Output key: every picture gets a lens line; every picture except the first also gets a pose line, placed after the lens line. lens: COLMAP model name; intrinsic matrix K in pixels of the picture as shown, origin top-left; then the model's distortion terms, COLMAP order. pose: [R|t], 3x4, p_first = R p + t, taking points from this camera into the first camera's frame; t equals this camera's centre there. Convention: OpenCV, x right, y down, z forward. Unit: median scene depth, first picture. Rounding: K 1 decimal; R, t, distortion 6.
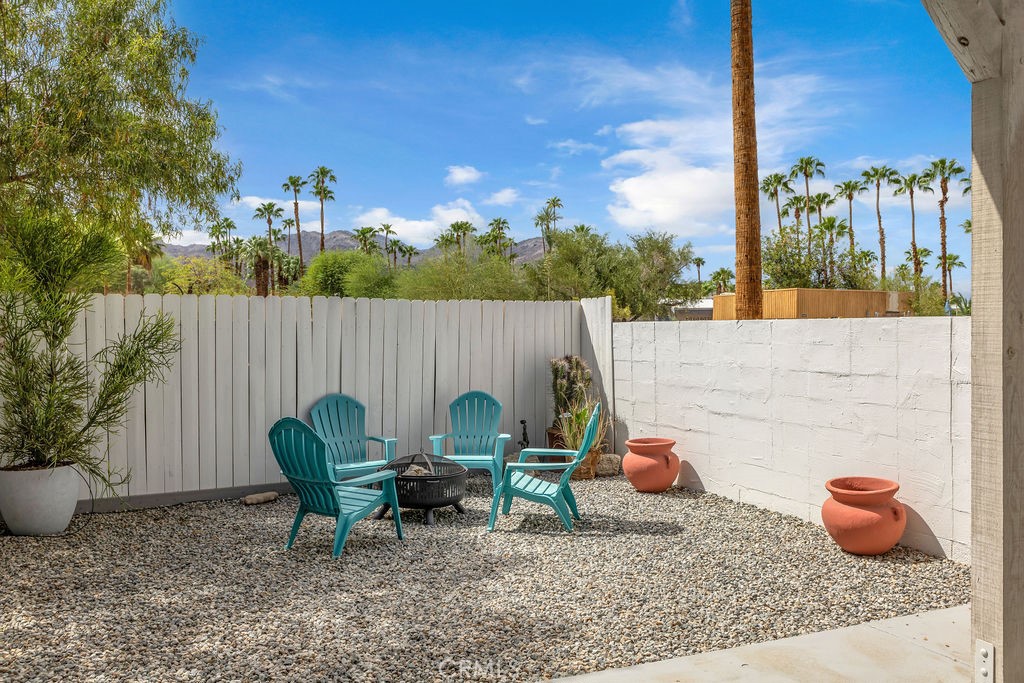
lens RADIAL K [[832.4, 0, 512.0], [0, 832.4, 341.5], [0, 0, 1]] dist [0.017128, 0.002272]
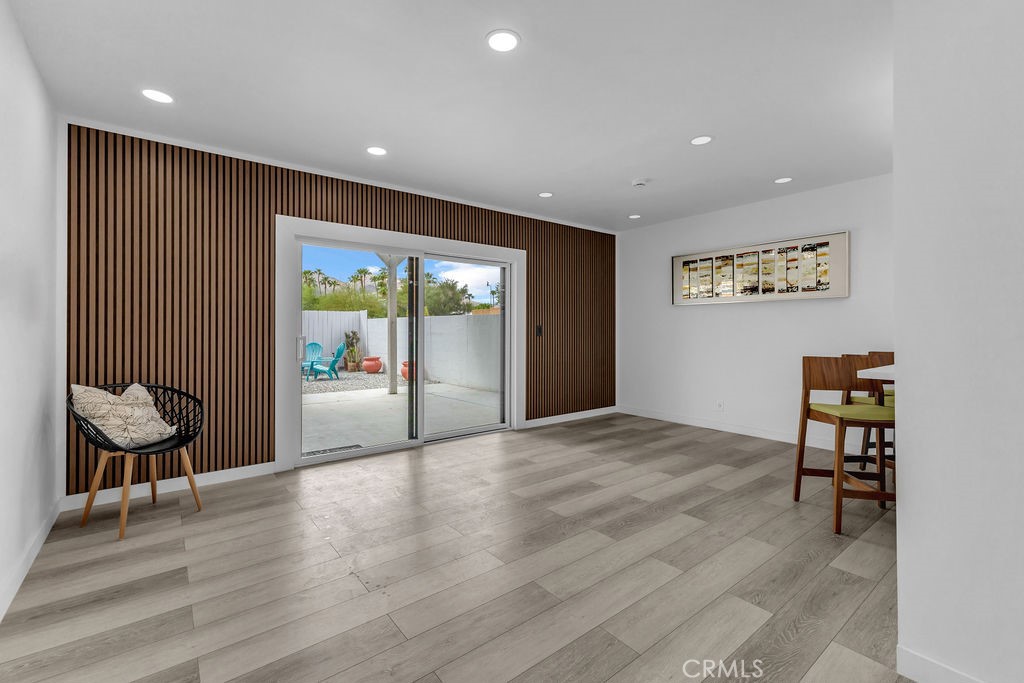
lens RADIAL K [[444.3, 0, 514.9], [0, 444.3, 333.8], [0, 0, 1]] dist [0.008102, -0.000081]
pose [[0.967881, -0.002547, 0.251395, 0.238218], [0.002477, 0.999997, 0.000593, 0.030251], [-0.251395, 0.000049, 0.967885, -0.656355]]
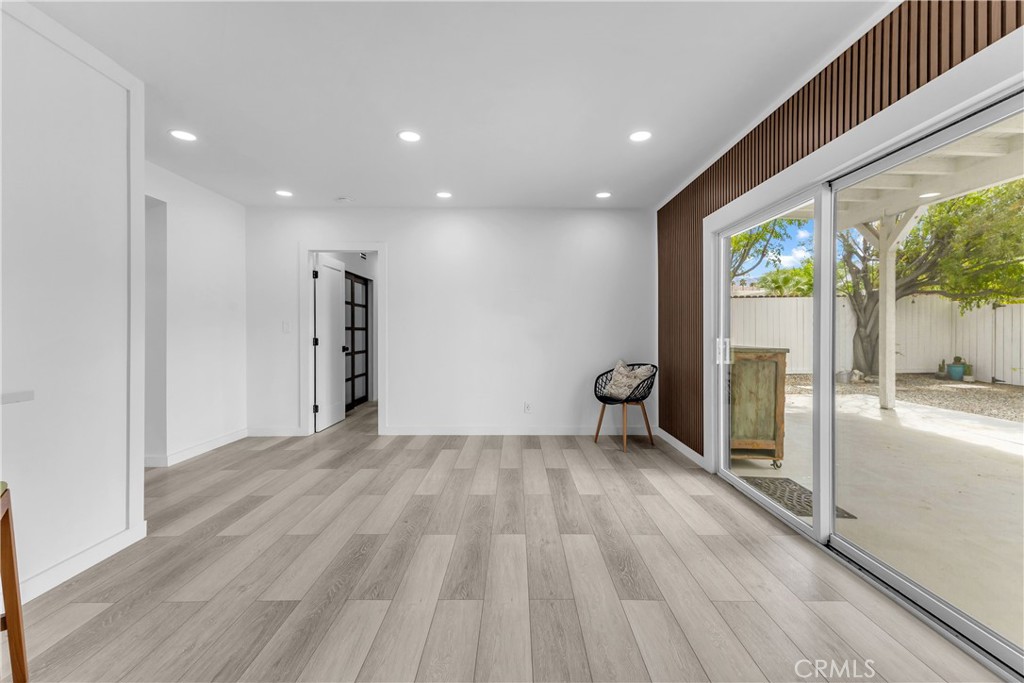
lens RADIAL K [[444.3, 0, 514.9], [0, 444.3, 333.8], [0, 0, 1]] dist [0.008102, -0.000081]
pose [[-0.405477, 0.005902, -0.914086, 0.598104], [-0.003644, 0.999961, 0.008073, 0.026677], [0.914098, 0.006605, -0.405439, -0.182772]]
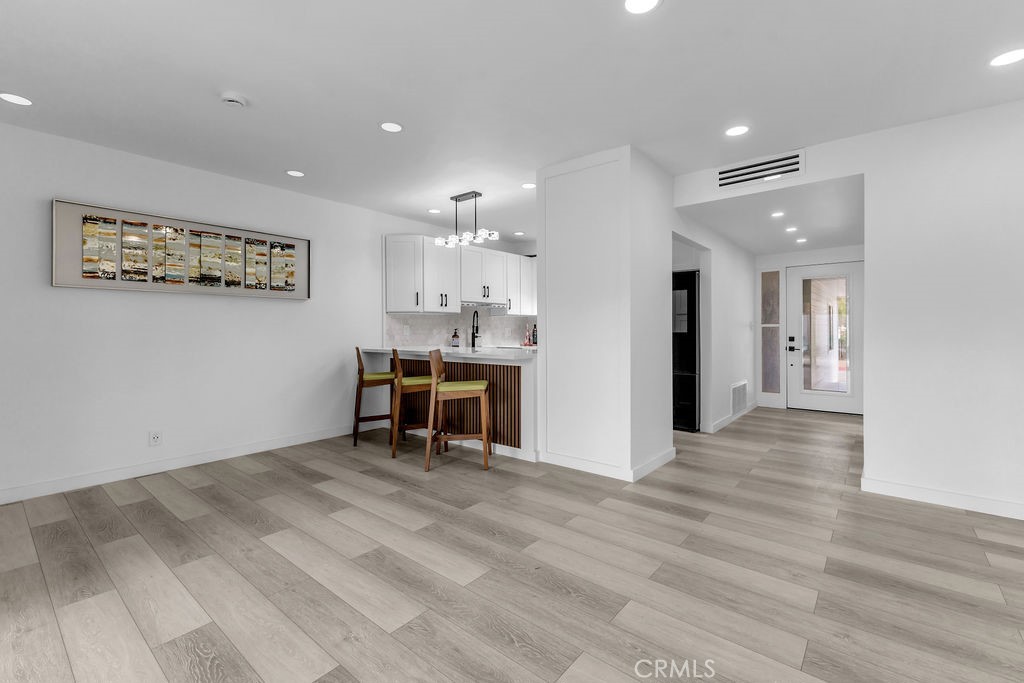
lens RADIAL K [[444.3, 0, 514.9], [0, 444.3, 333.8], [0, 0, 1]] dist [0.008102, -0.000081]
pose [[-0.449113, -0.007039, 0.893447, 0.125858], [0.008179, 0.999895, 0.011989, 0.027584], [-0.893438, 0.012692, -0.449008, -0.257884]]
